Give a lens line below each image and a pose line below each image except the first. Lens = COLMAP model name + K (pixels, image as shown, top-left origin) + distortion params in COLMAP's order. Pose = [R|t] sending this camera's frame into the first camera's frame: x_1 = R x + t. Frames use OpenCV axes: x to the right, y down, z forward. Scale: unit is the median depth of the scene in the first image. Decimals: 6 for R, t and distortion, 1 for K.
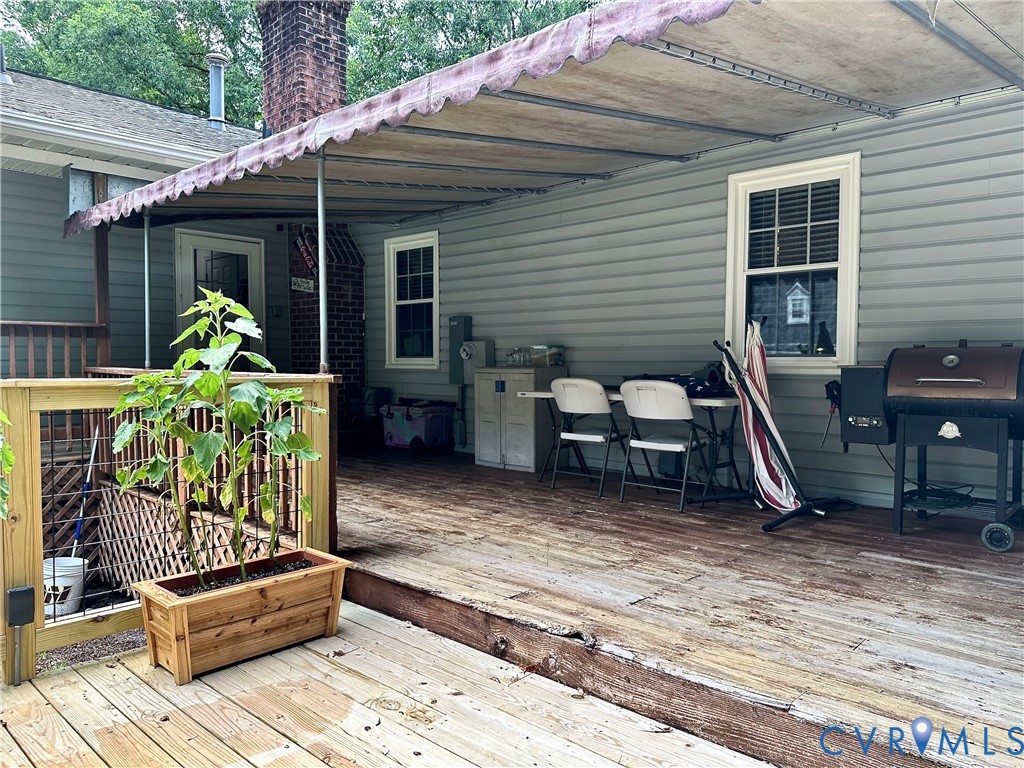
lens RADIAL K [[727.6, 0, 507.2], [0, 727.6, 382.5], [0, 0, 1]] dist [0.059318, -0.069700]
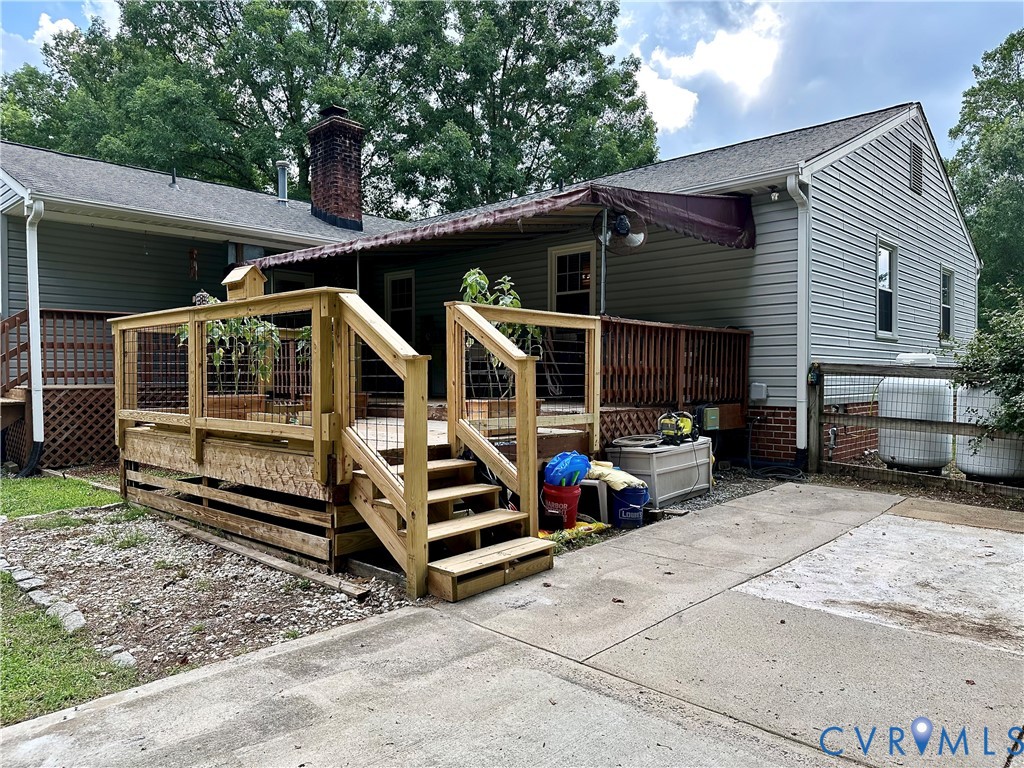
lens RADIAL K [[727.6, 0, 507.2], [0, 727.6, 382.5], [0, 0, 1]] dist [0.059318, -0.069700]
pose [[0.999996, -0.001152, -0.002637, 0.124515], [0.001096, 0.999780, -0.020963, 0.095943], [0.002661, 0.020960, 0.999777, -0.698330]]
